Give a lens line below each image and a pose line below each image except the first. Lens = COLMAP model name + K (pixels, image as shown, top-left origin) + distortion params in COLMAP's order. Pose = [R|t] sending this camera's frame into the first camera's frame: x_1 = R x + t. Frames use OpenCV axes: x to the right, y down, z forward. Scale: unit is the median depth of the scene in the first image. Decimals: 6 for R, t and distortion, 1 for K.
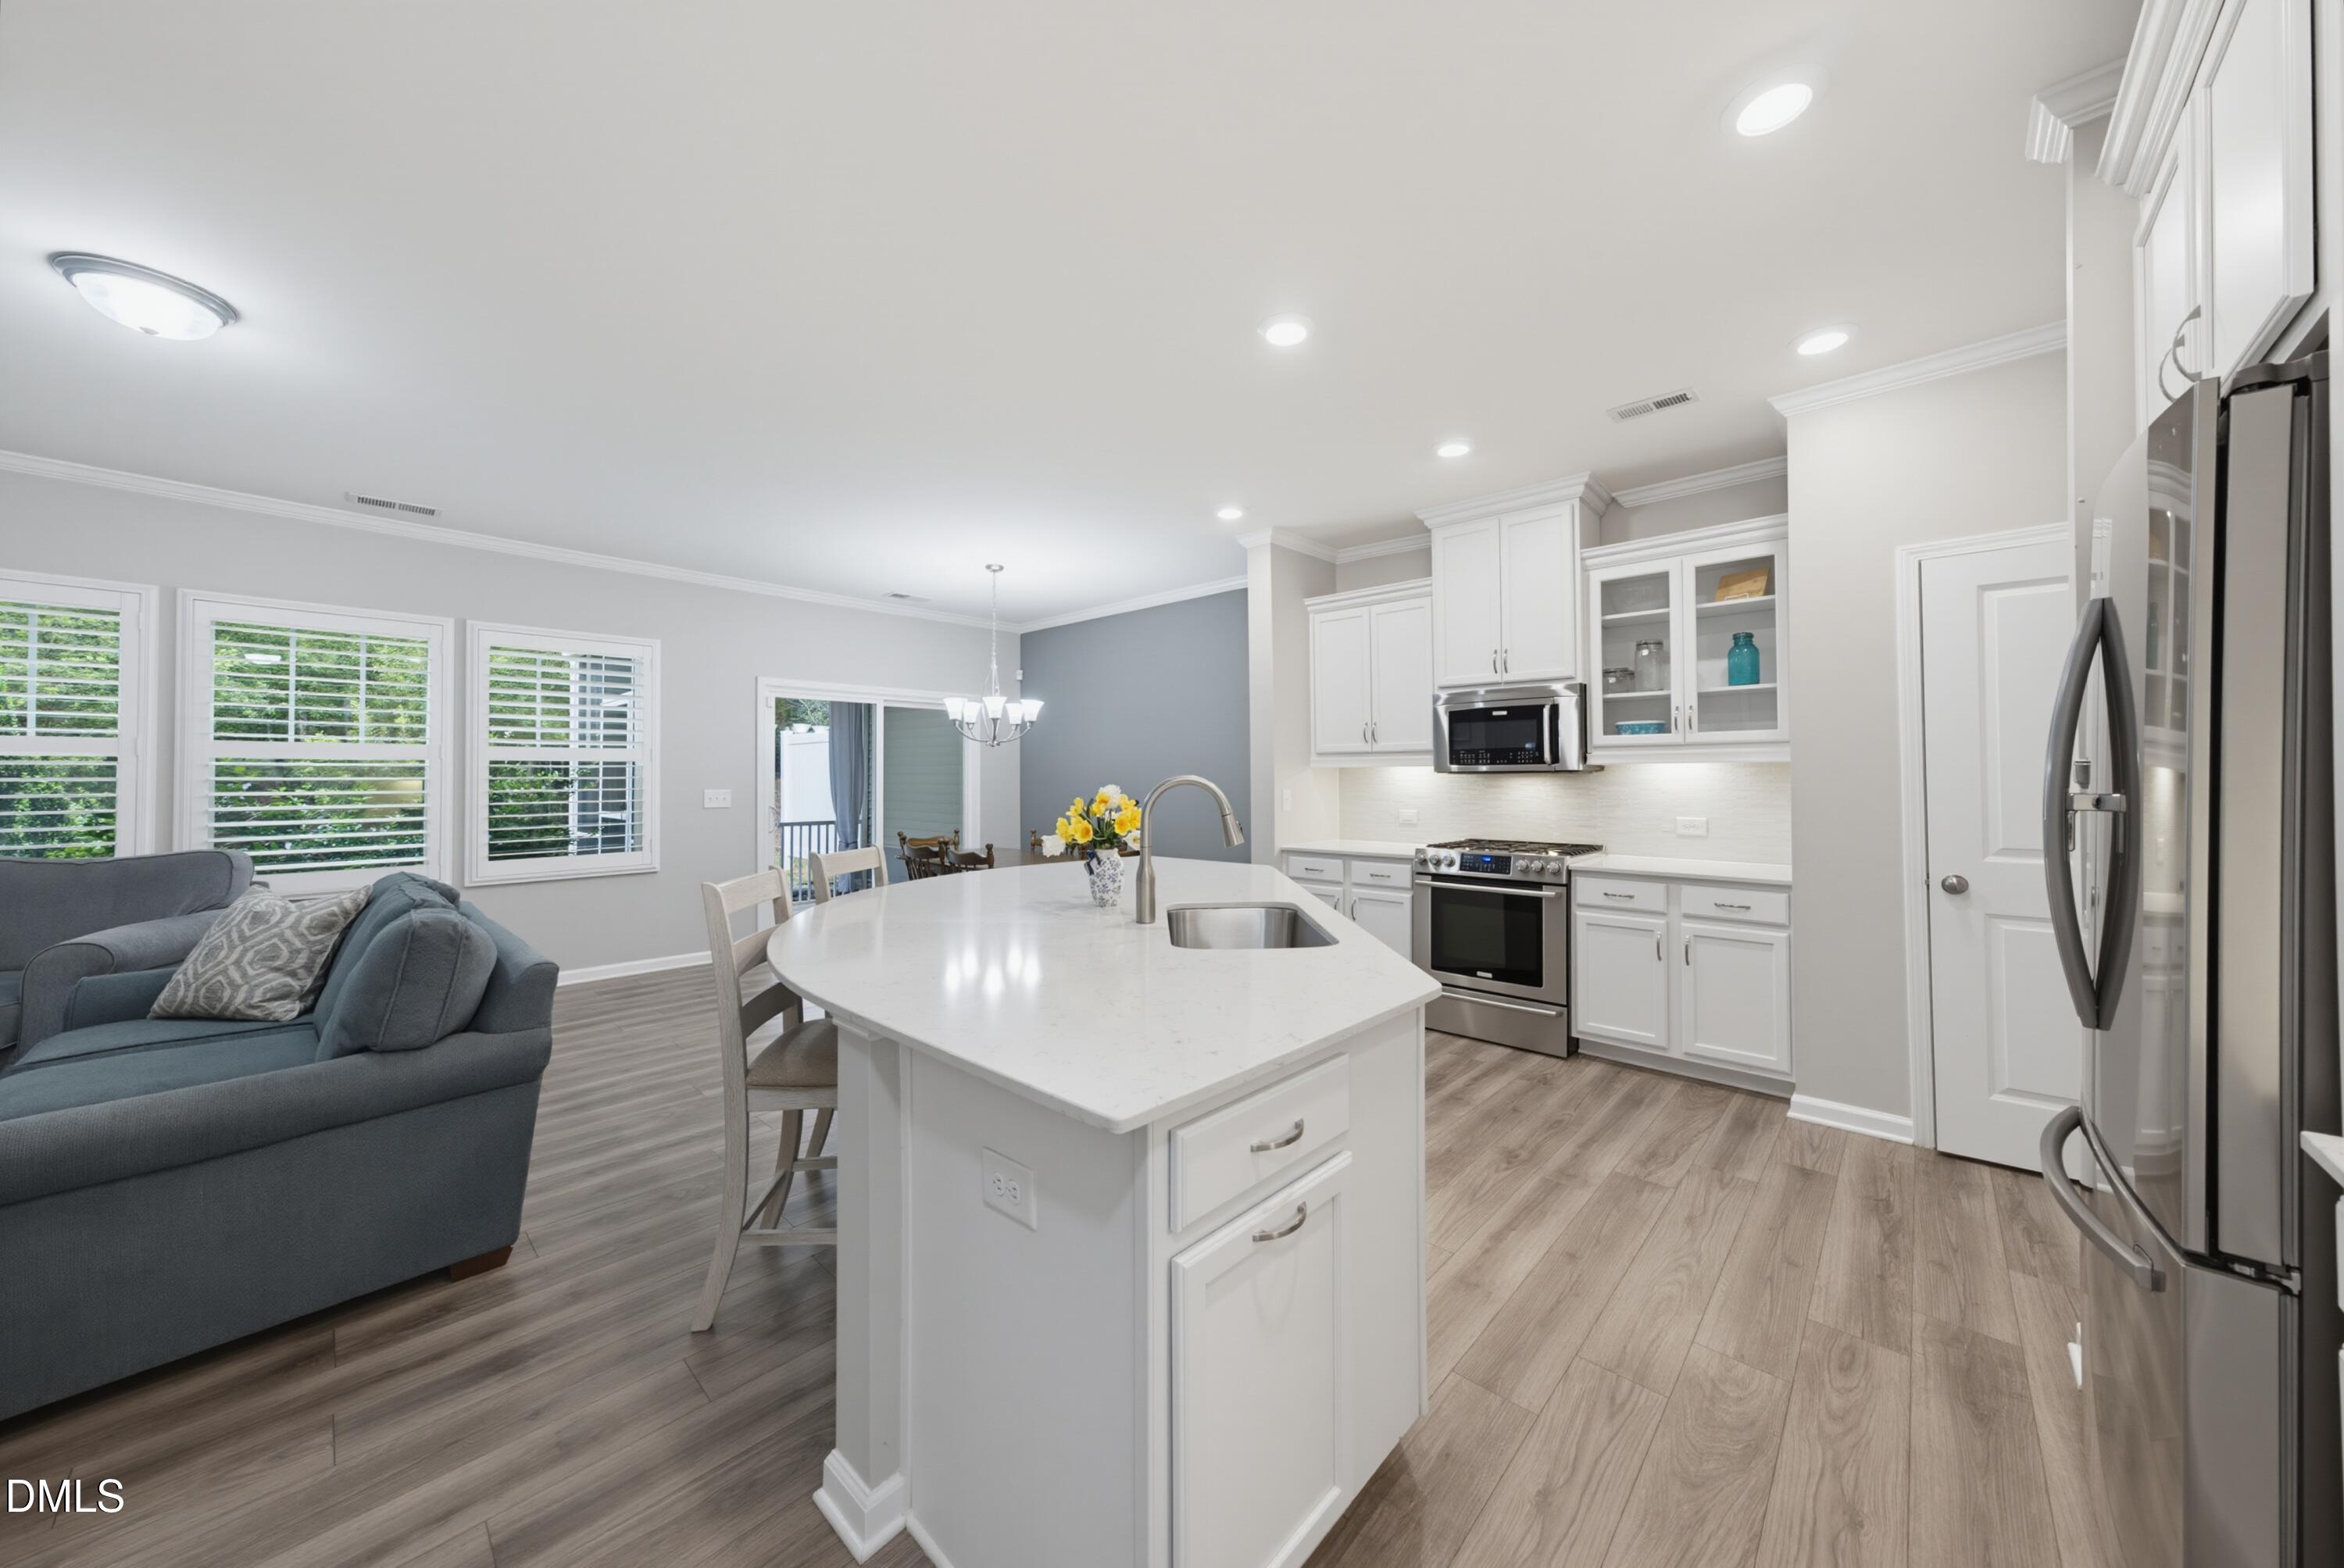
lens RADIAL K [[811.7, 0, 1196.5], [0, 811.7, 763.6], [0, 0, 1]] dist [-0.005491, 0.005052]
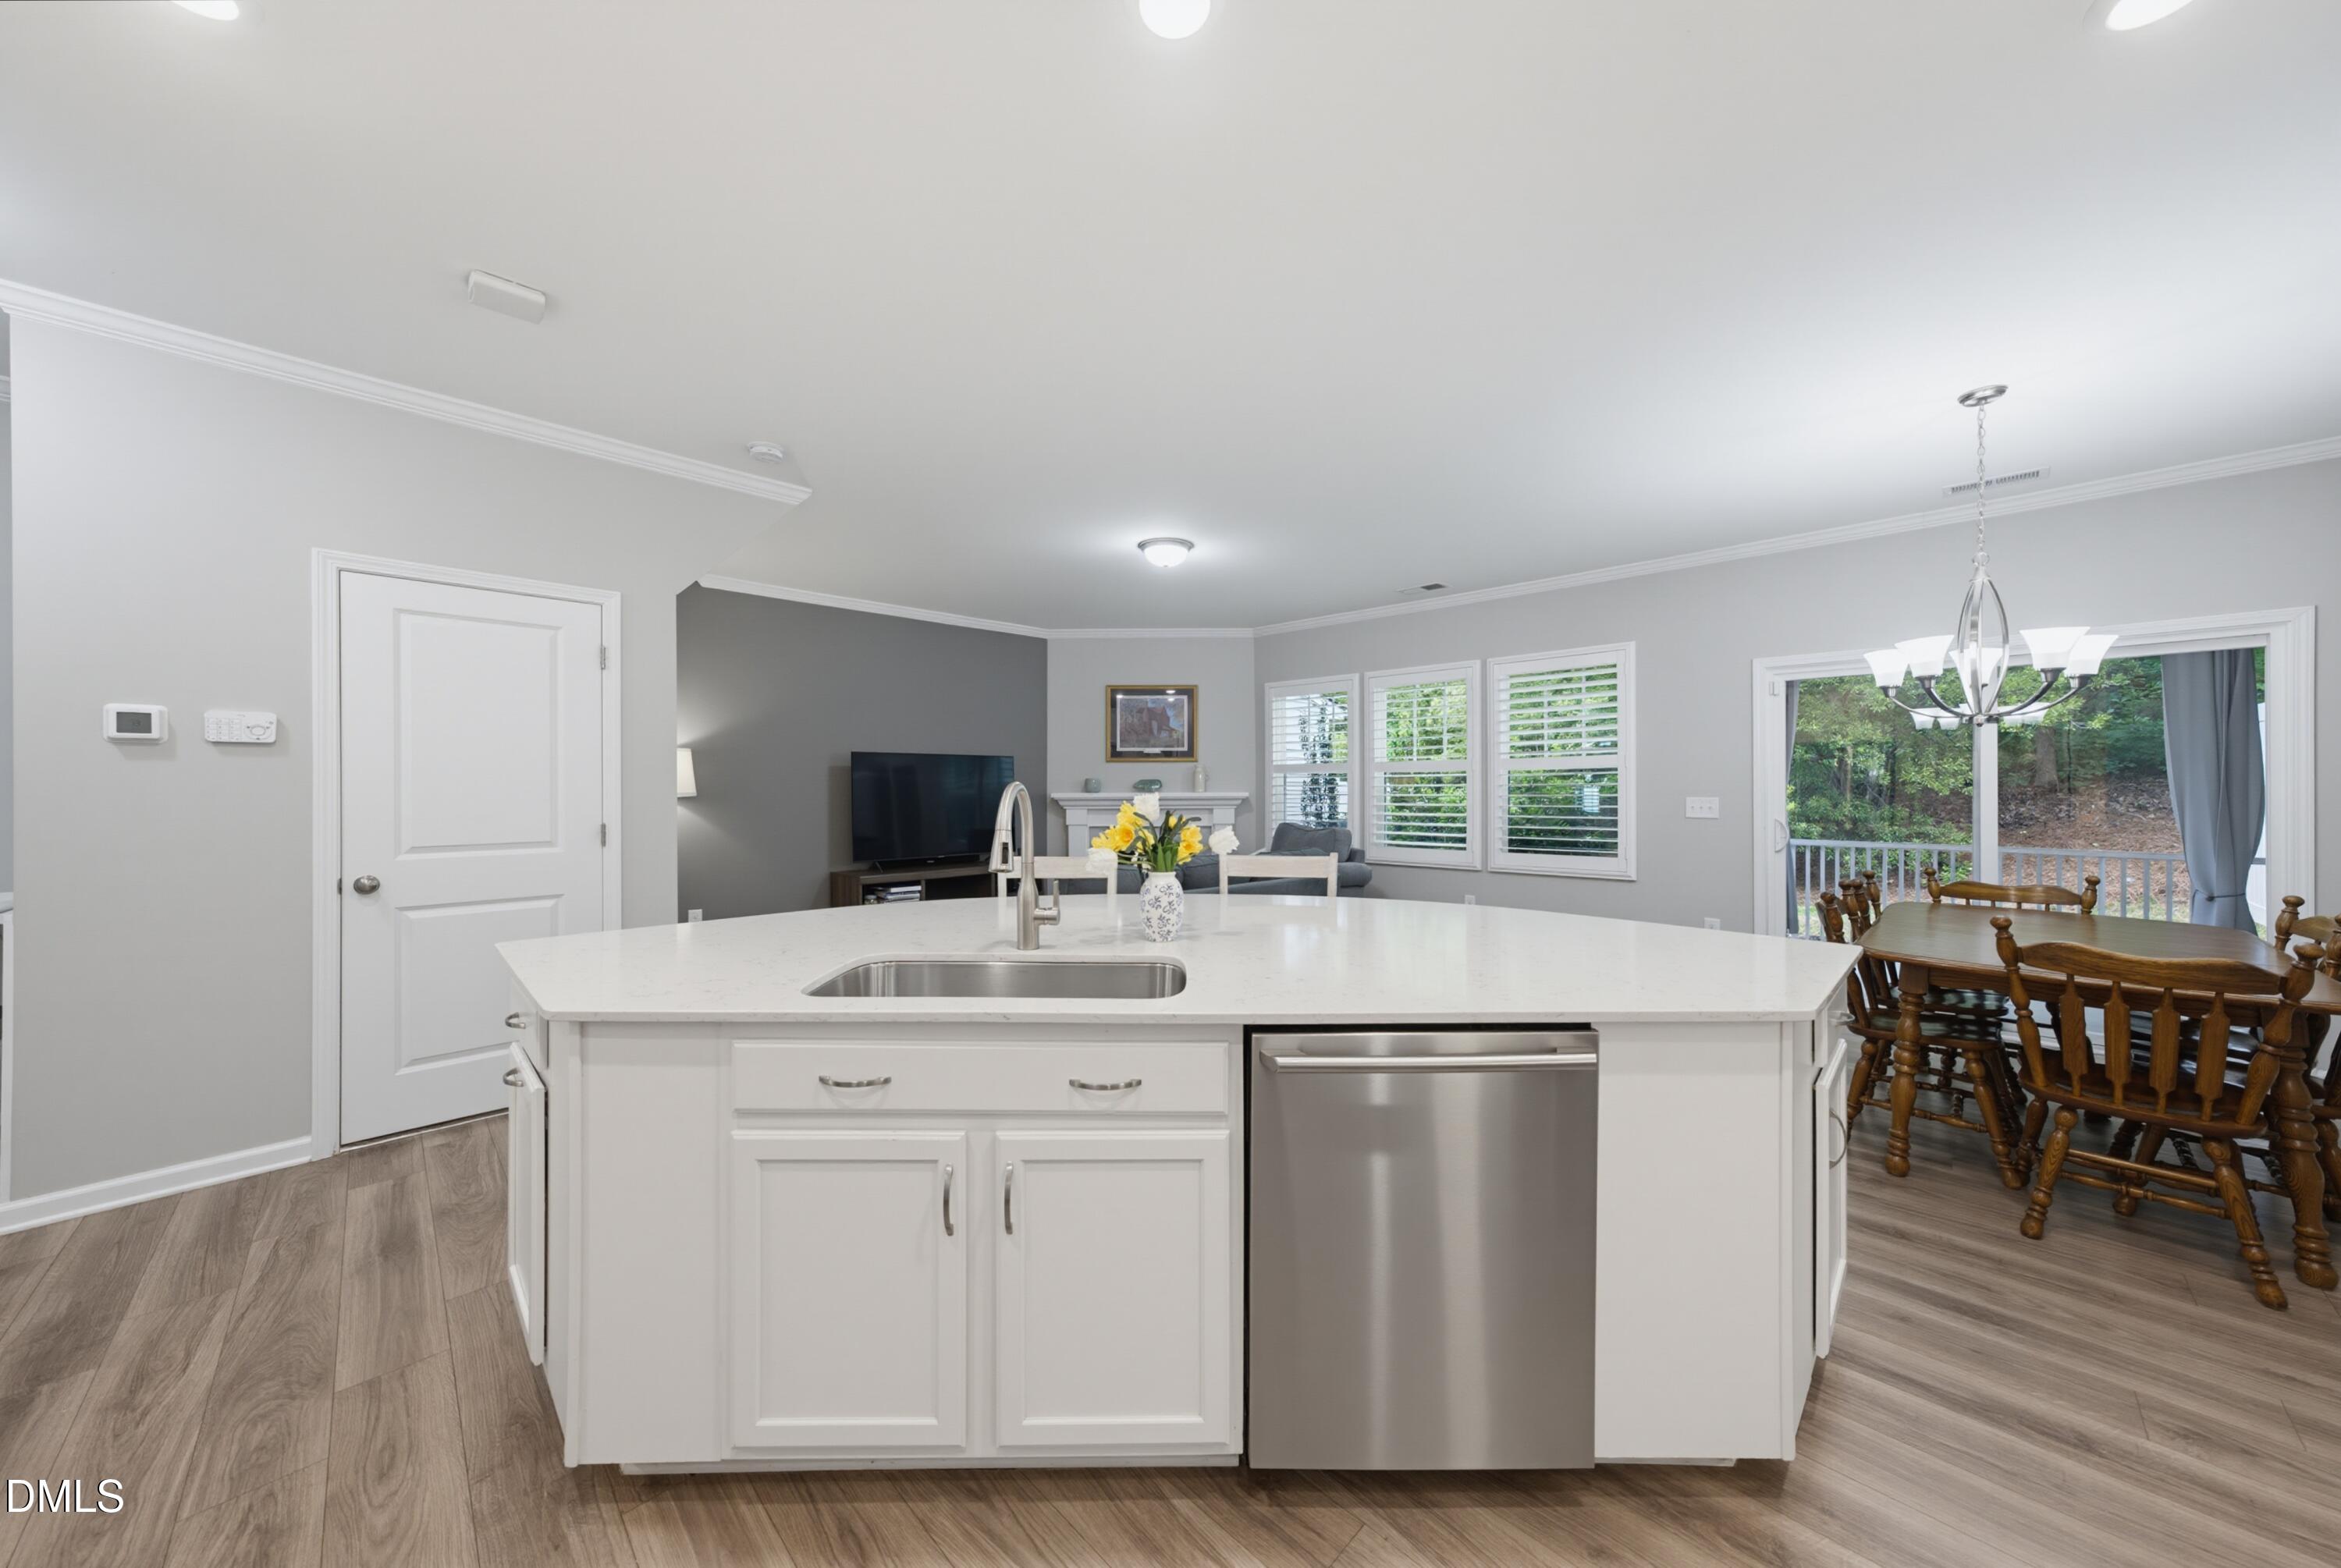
lens RADIAL K [[810.6, 0, 1172.0], [0, 810.6, 788.2], [0, 0, 1]] dist [-0.005491, 0.005052]
pose [[-0.044951, 0.001655, -0.998988, 0.441826], [0.020140, 0.999797, 0.000750, 0.013980], [0.998786, -0.020086, -0.044975, 0.659294]]
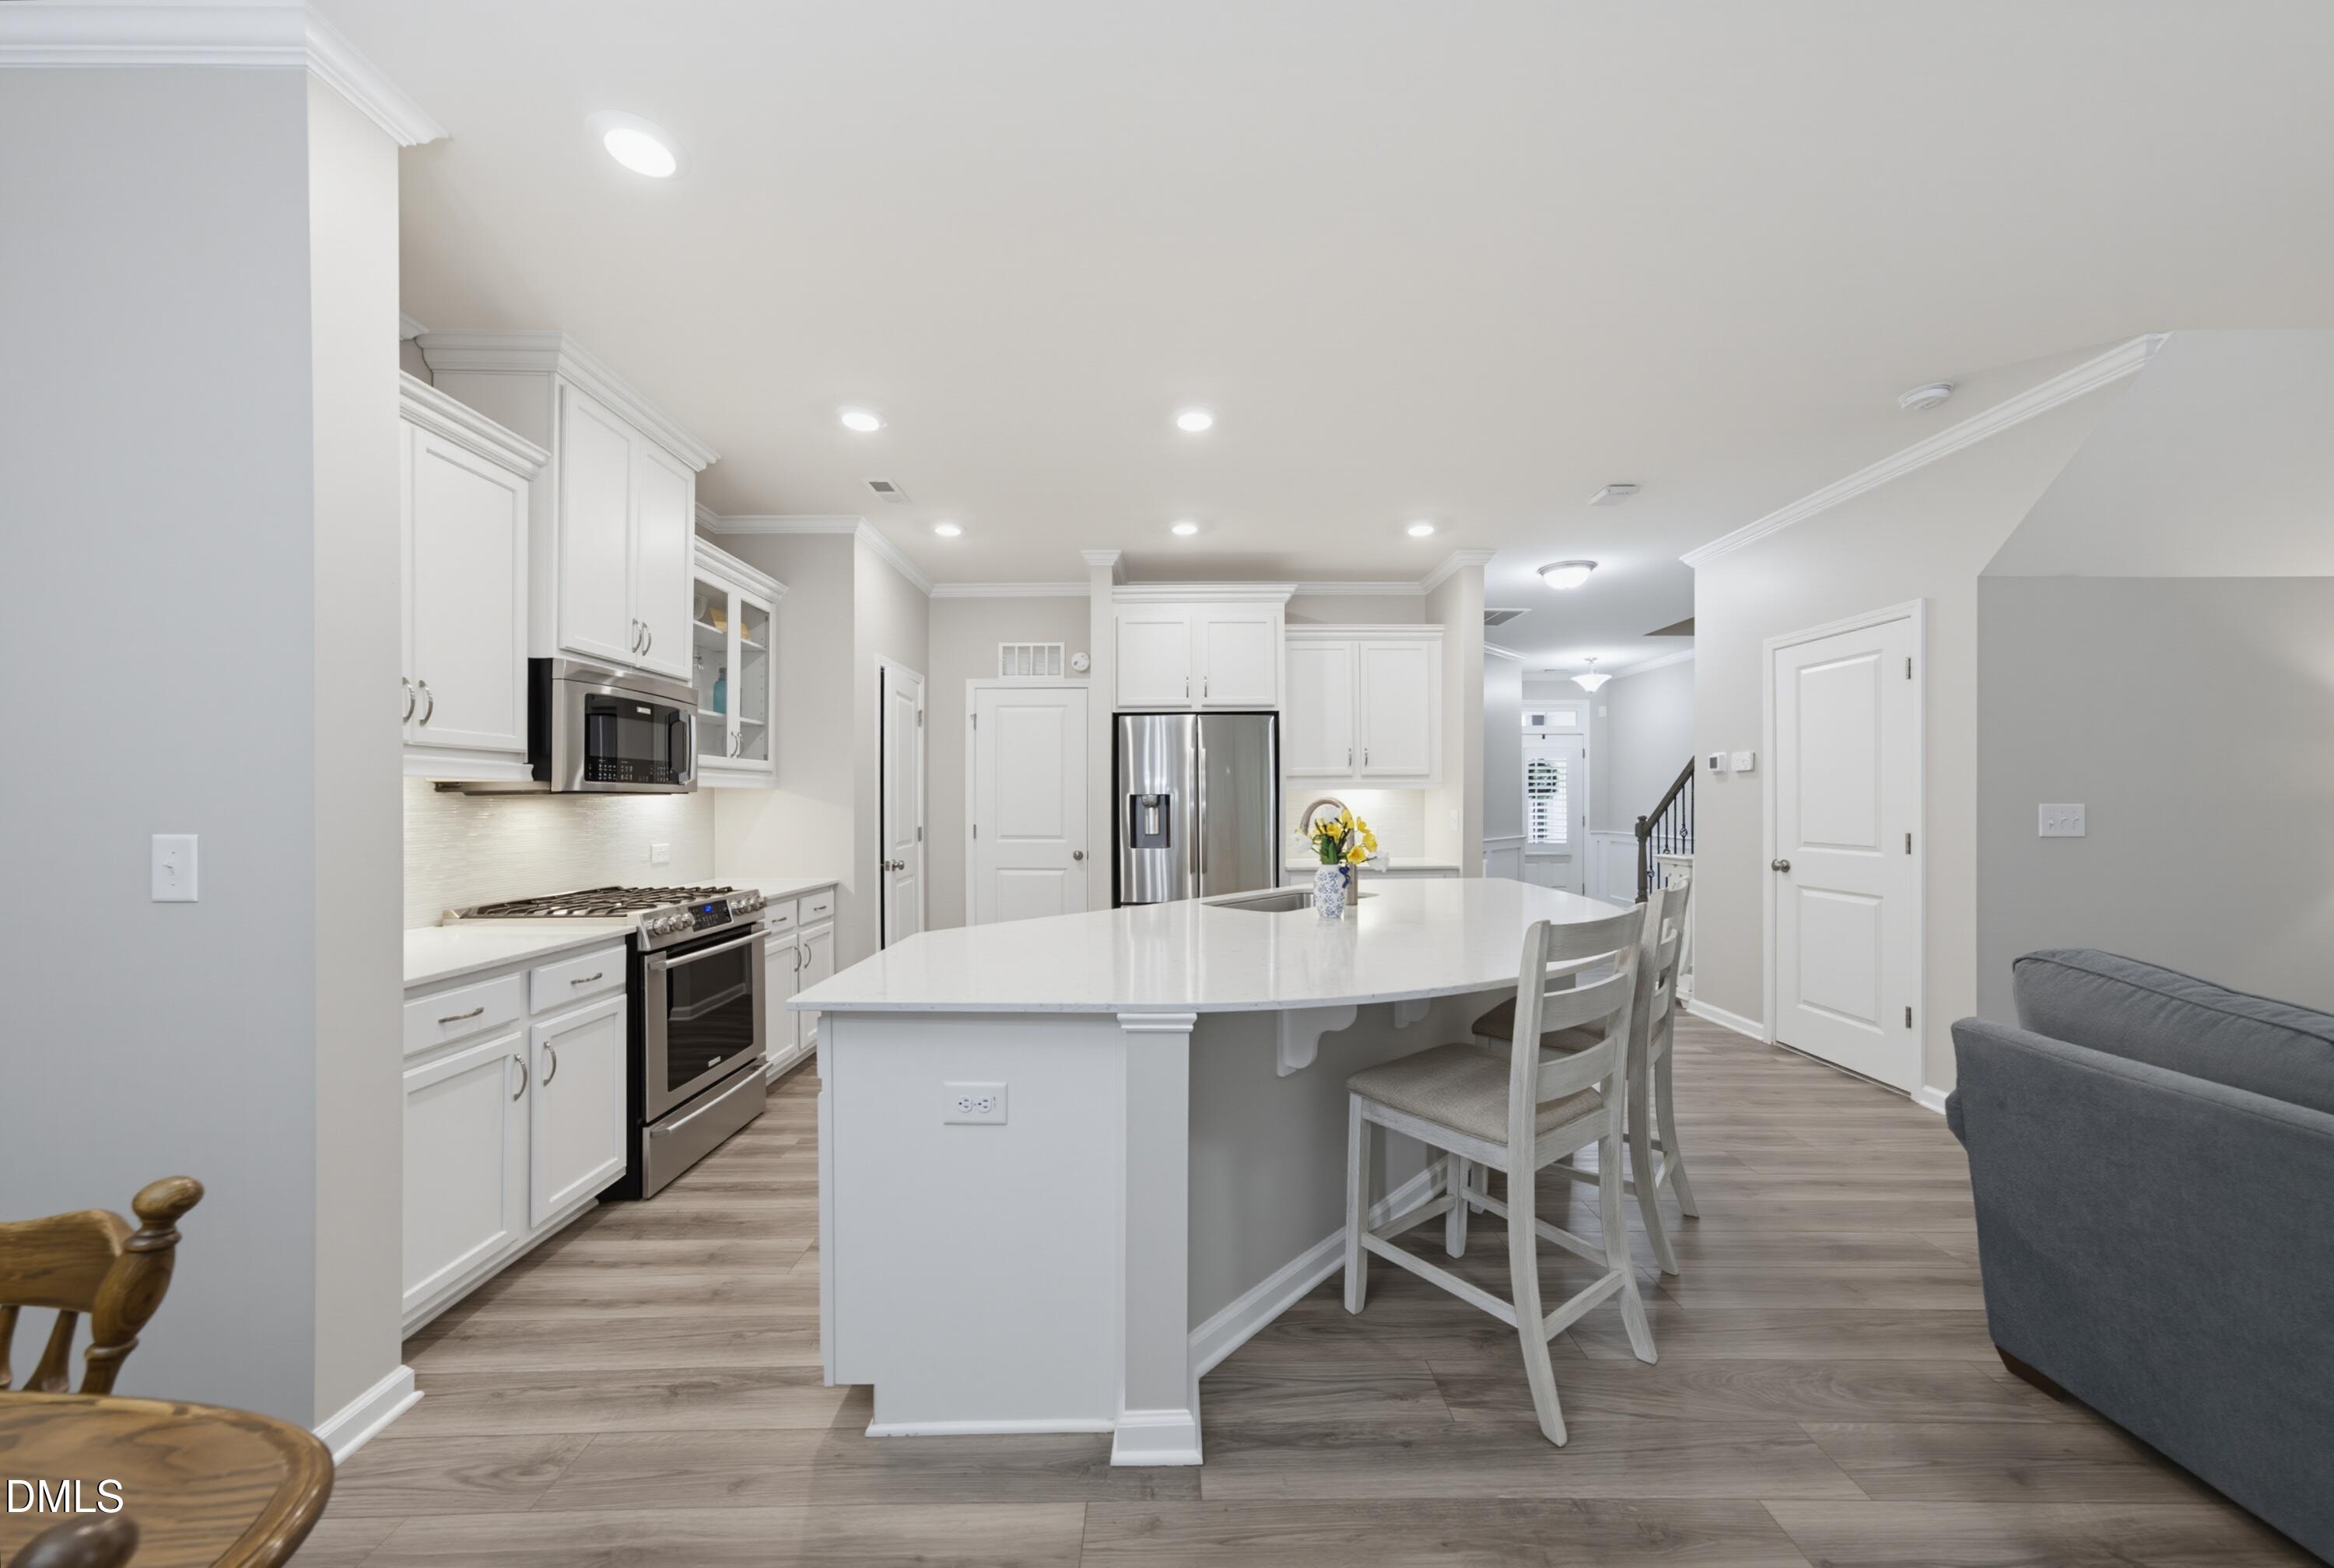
lens RADIAL K [[808.1, 0, 1164.3], [0, 808.1, 798.0], [0, 0, 1]] dist [-0.005491, 0.005052]
pose [[-0.672020, 0.007589, 0.740494, -0.472185], [-0.008186, 0.999810, -0.017676, 0.024285], [-0.740488, -0.017940, -0.671830, 1.177150]]
